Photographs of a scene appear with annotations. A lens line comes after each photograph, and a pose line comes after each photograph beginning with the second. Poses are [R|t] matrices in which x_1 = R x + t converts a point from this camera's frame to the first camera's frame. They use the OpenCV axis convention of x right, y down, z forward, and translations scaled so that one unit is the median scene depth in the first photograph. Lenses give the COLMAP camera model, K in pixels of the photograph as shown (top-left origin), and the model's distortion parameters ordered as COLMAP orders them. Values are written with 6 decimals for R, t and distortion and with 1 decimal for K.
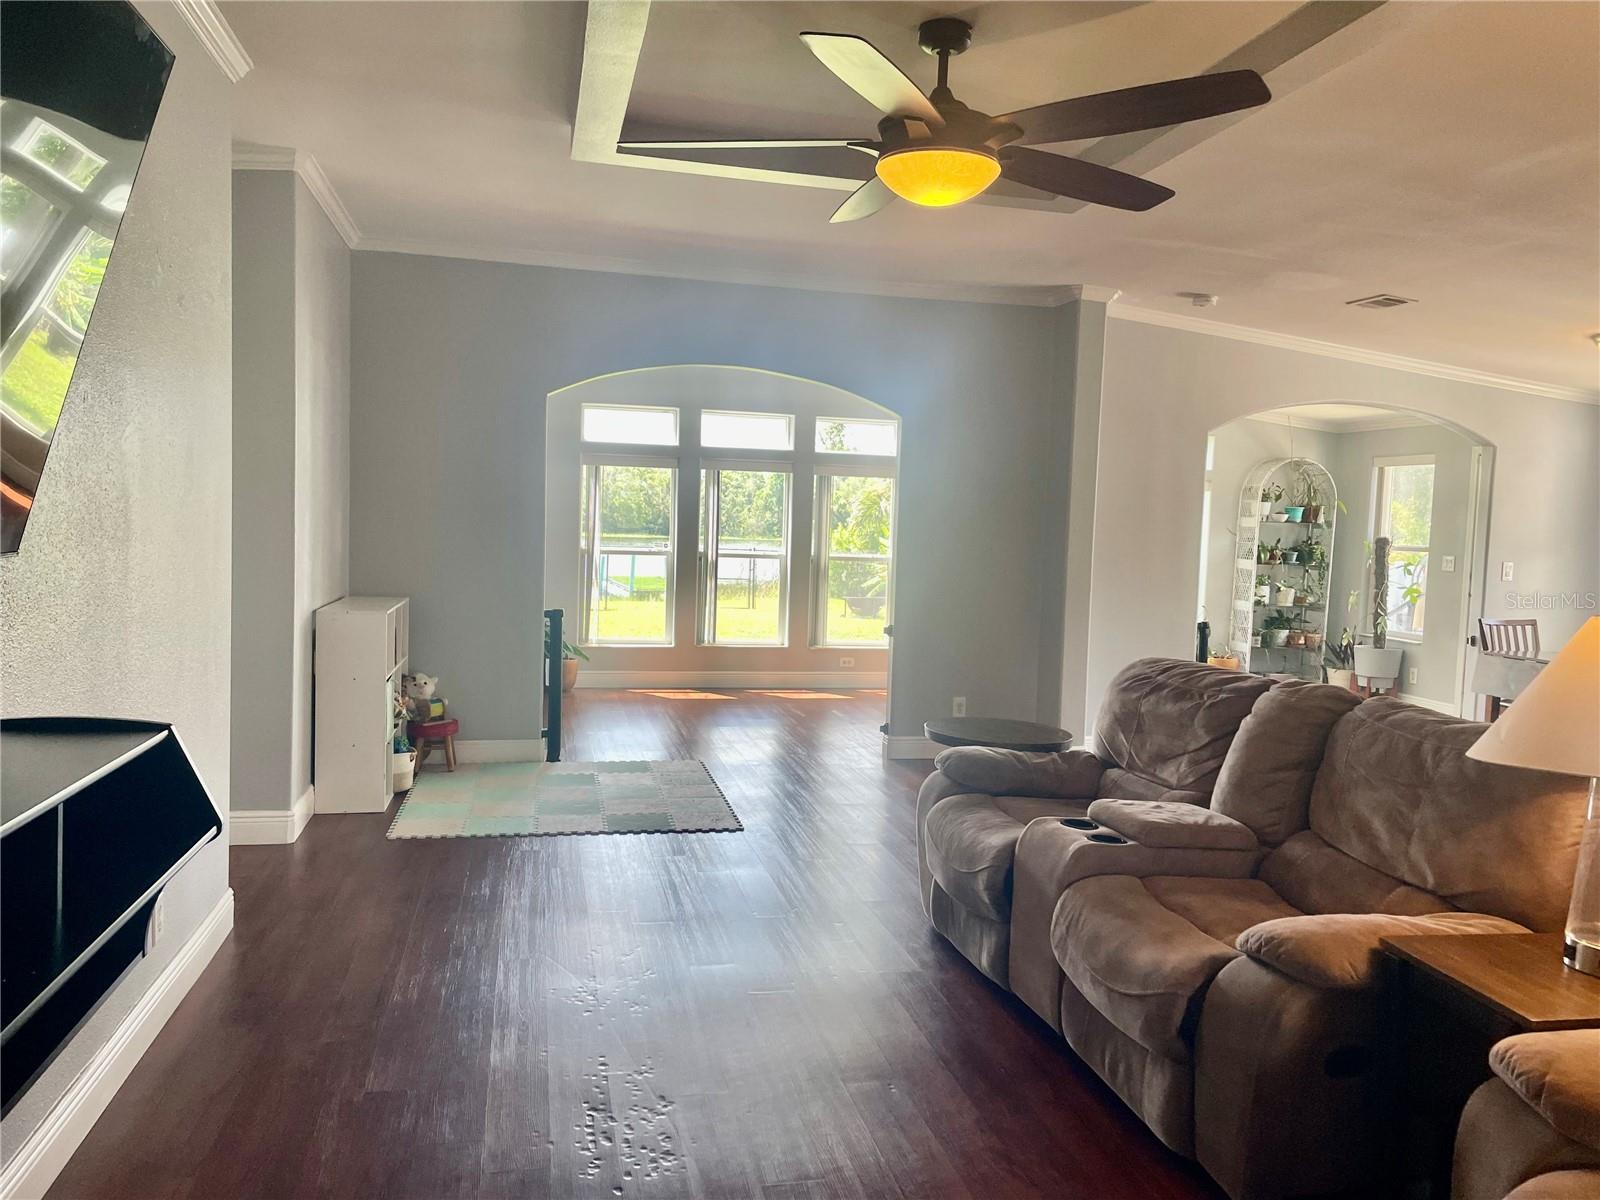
lens RADIAL K [[1228.1, 0, 798.2], [0, 1228.1, 601.8], [0, 0, 1]] dist [0.032621, -0.027018]
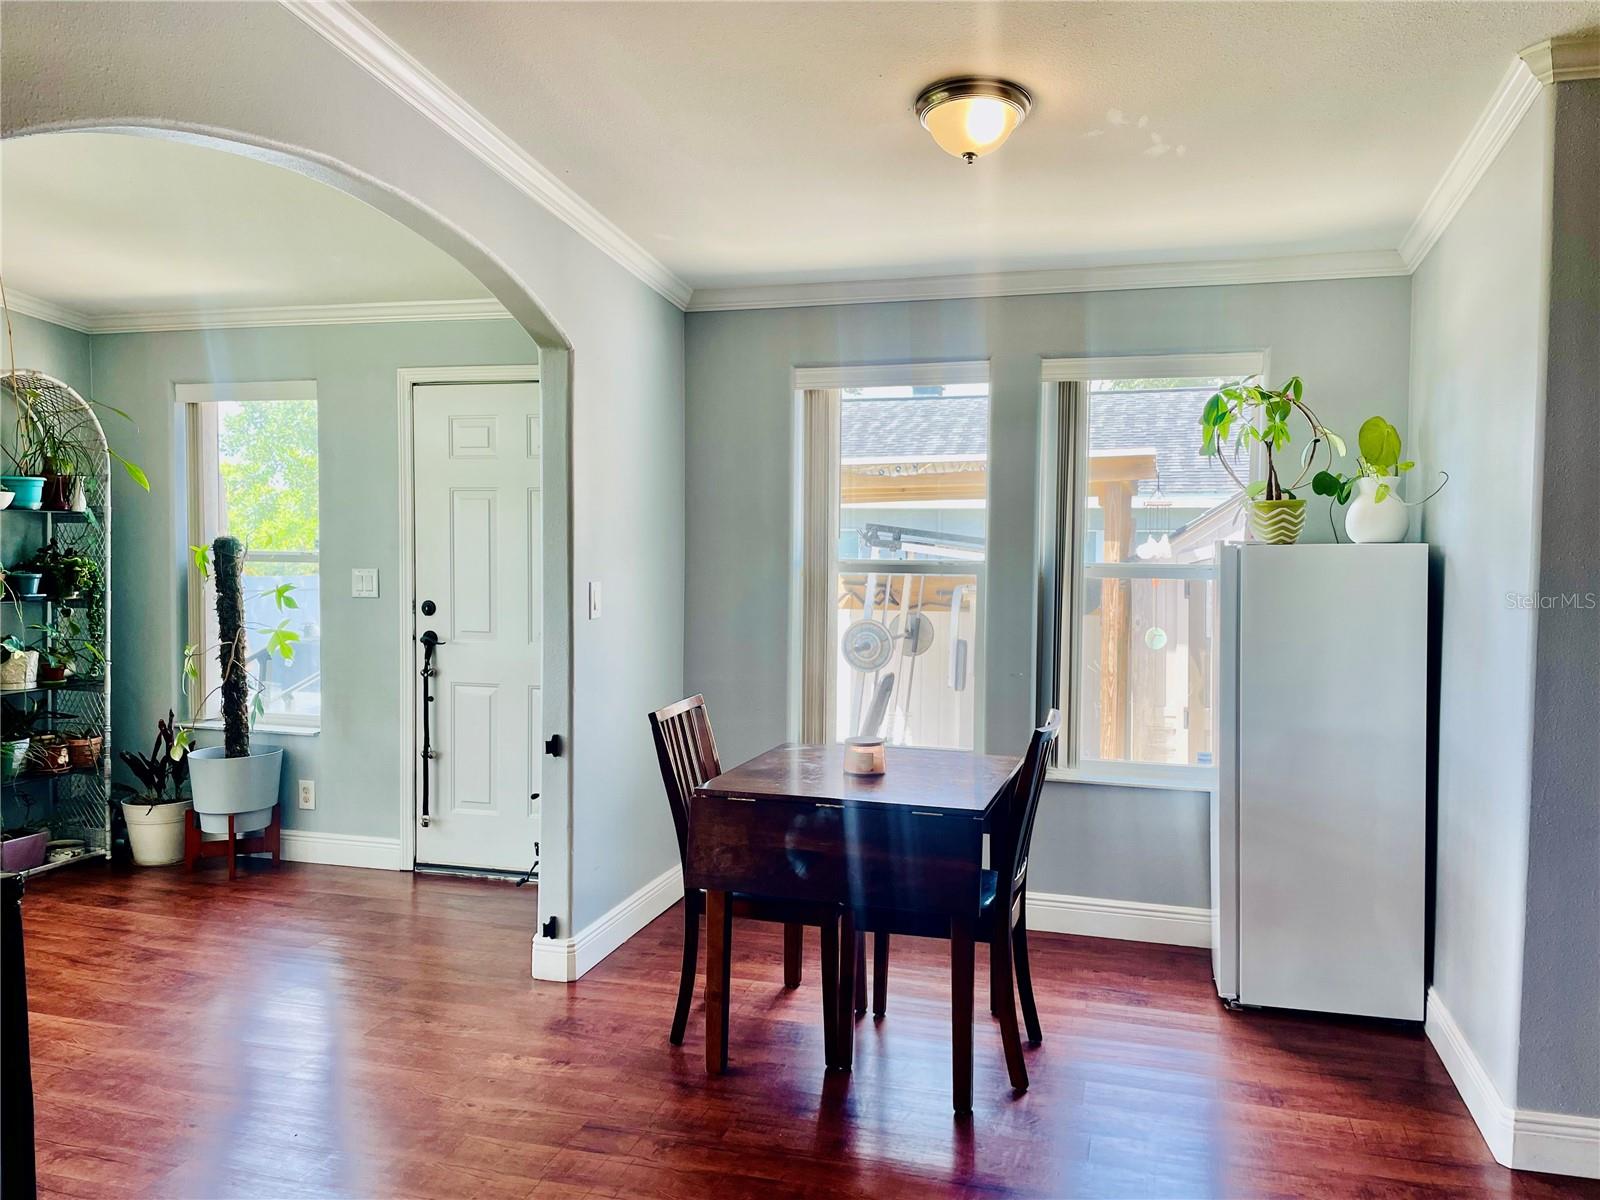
lens RADIAL K [[1228.1, 0, 794.6], [0, 1228.1, 596.5], [0, 0, 1]] dist [0.032621, -0.027018]
pose [[0.480034, -0.065864, 0.874774, 0.129741], [0.066921, 0.997021, 0.038345, -0.030131], [-0.874694, 0.040133, 0.483012, 0.521710]]
